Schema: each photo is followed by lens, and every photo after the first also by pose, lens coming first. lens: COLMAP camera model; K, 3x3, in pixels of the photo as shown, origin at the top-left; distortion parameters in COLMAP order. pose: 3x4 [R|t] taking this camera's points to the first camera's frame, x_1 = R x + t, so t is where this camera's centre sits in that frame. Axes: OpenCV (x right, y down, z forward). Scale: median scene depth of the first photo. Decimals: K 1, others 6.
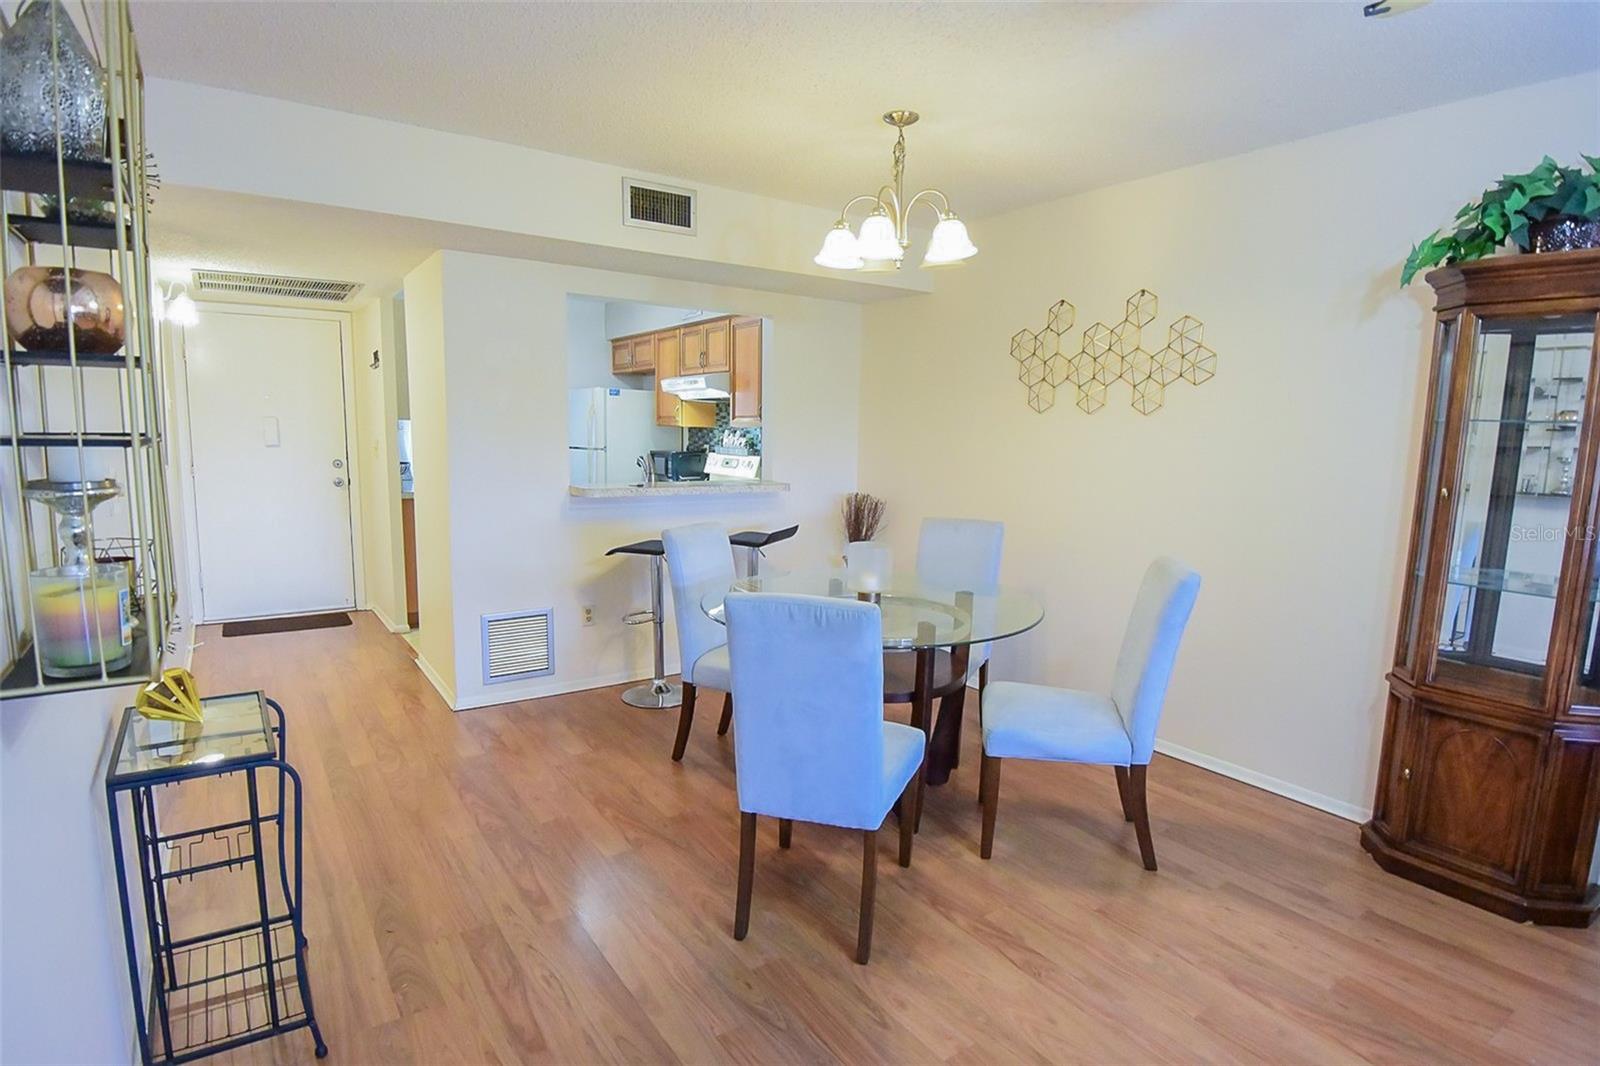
lens RADIAL K [[856.4, 0, 804.2], [0, 856.4, 541.2], [0, 0, 1]] dist [-0.010863, -0.010595]
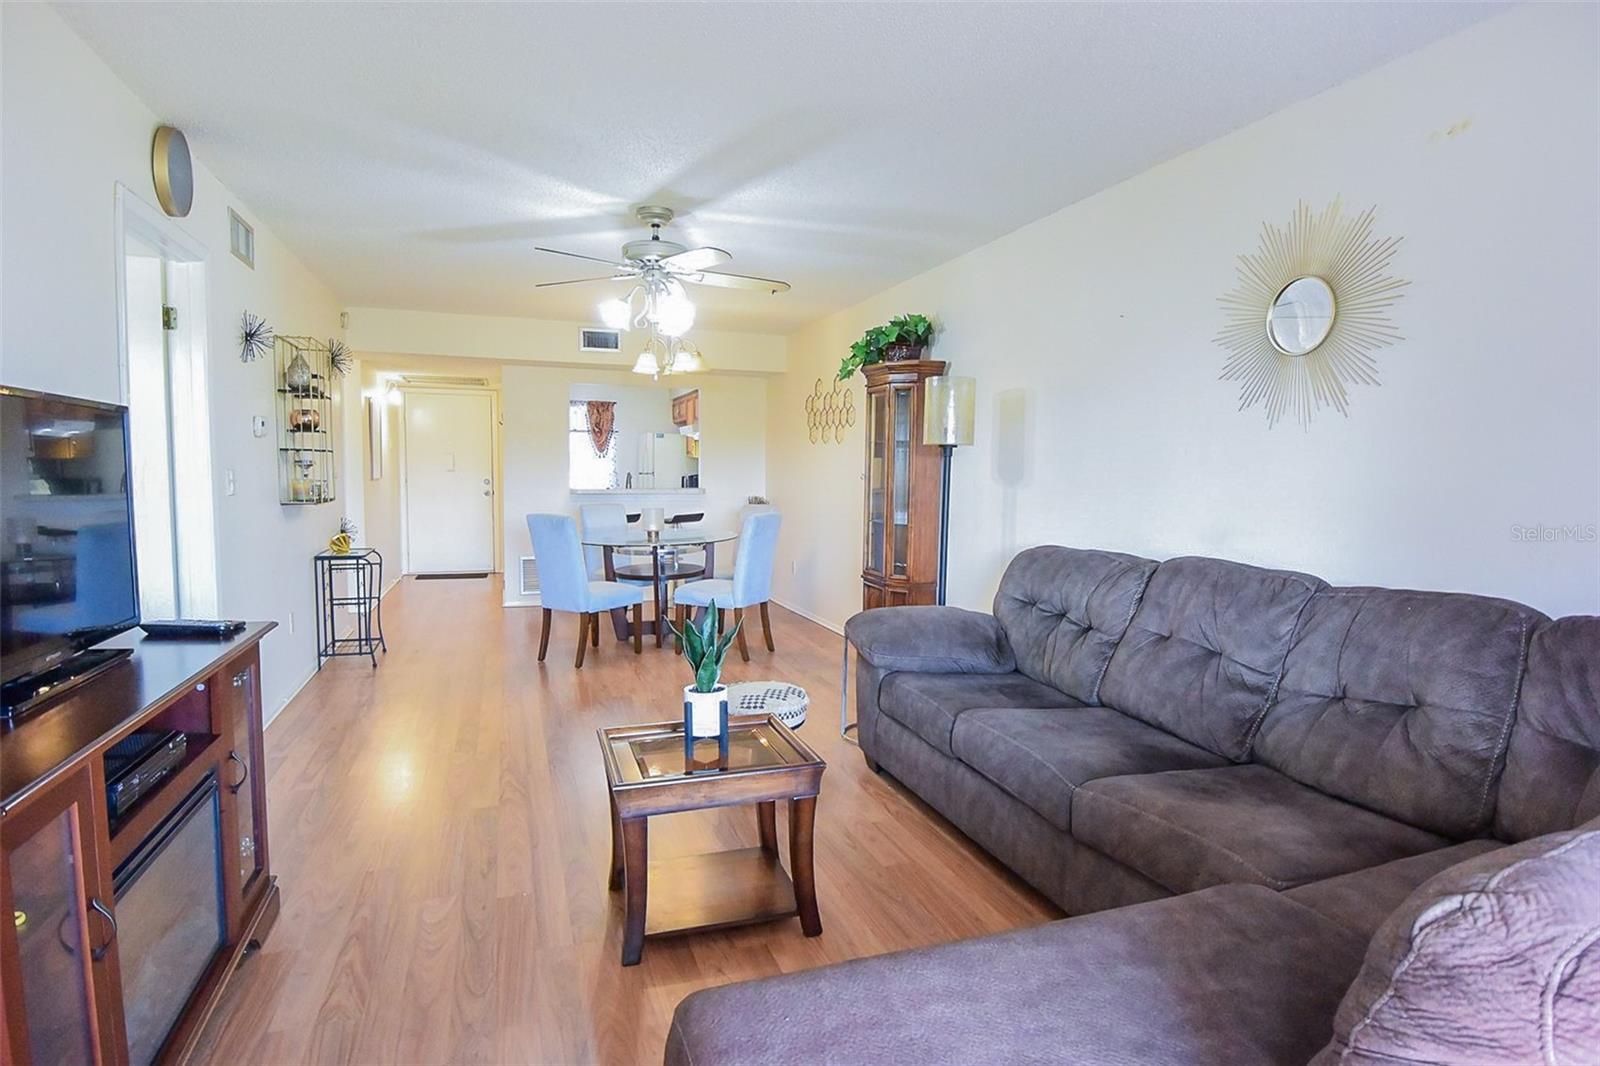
lens RADIAL K [[856.4, 0, 797.8], [0, 856.4, 533.2], [0, 0, 1]] dist [-0.010863, -0.010595]
pose [[0.965796, 0.013319, -0.258959, 0.419091], [-0.027620, 0.998282, -0.051666, 0.070742], [0.257826, 0.057052, 0.964505, -0.390300]]
